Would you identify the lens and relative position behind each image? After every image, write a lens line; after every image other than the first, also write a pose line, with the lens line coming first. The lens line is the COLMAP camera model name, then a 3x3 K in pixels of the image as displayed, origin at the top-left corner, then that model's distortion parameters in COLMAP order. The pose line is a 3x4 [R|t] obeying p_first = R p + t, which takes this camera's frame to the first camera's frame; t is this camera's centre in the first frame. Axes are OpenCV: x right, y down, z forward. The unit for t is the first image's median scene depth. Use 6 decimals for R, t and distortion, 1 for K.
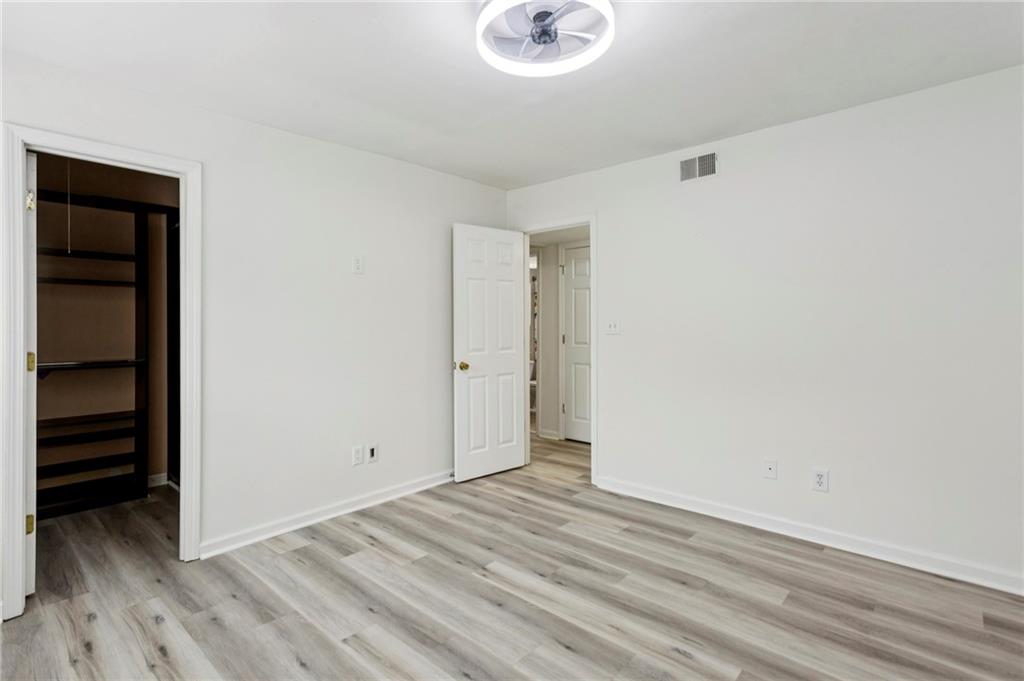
lens RADIAL K [[488.6, 0, 509.7], [0, 488.6, 330.8], [0, 0, 1]] dist [0.003946, 0.001320]
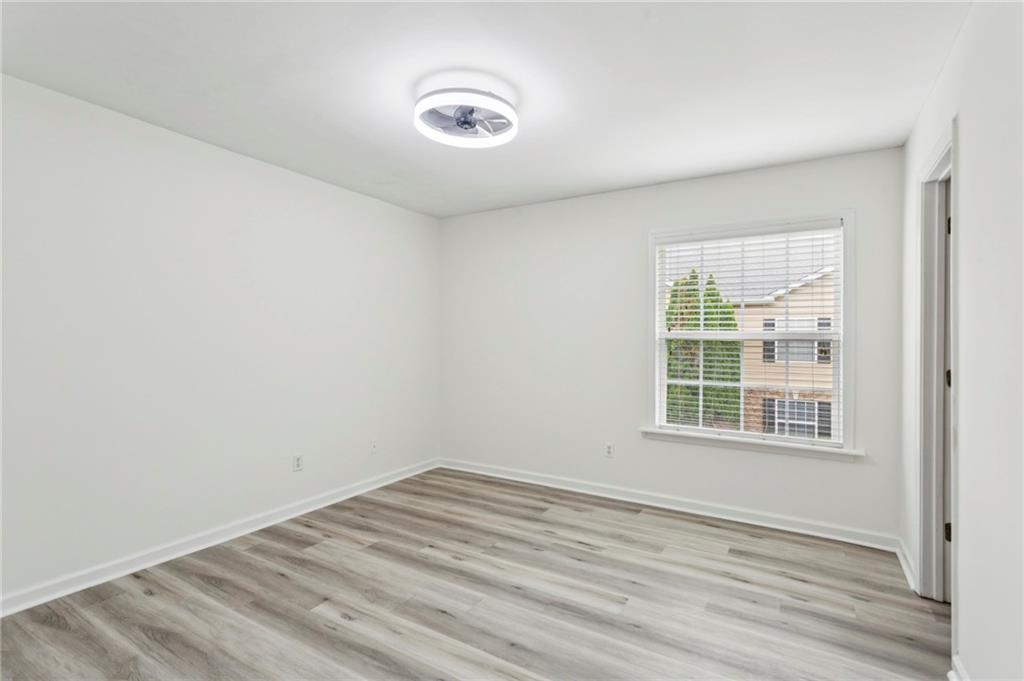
lens RADIAL K [[488.6, 0, 509.7], [0, 488.6, 330.8], [0, 0, 1]] dist [0.003946, 0.001320]
pose [[-0.984620, -0.006101, -0.174601, 0.160487], [-0.006120, 0.999981, -0.000425, -0.036639], [0.174601, 0.000650, -0.984639, 2.026886]]
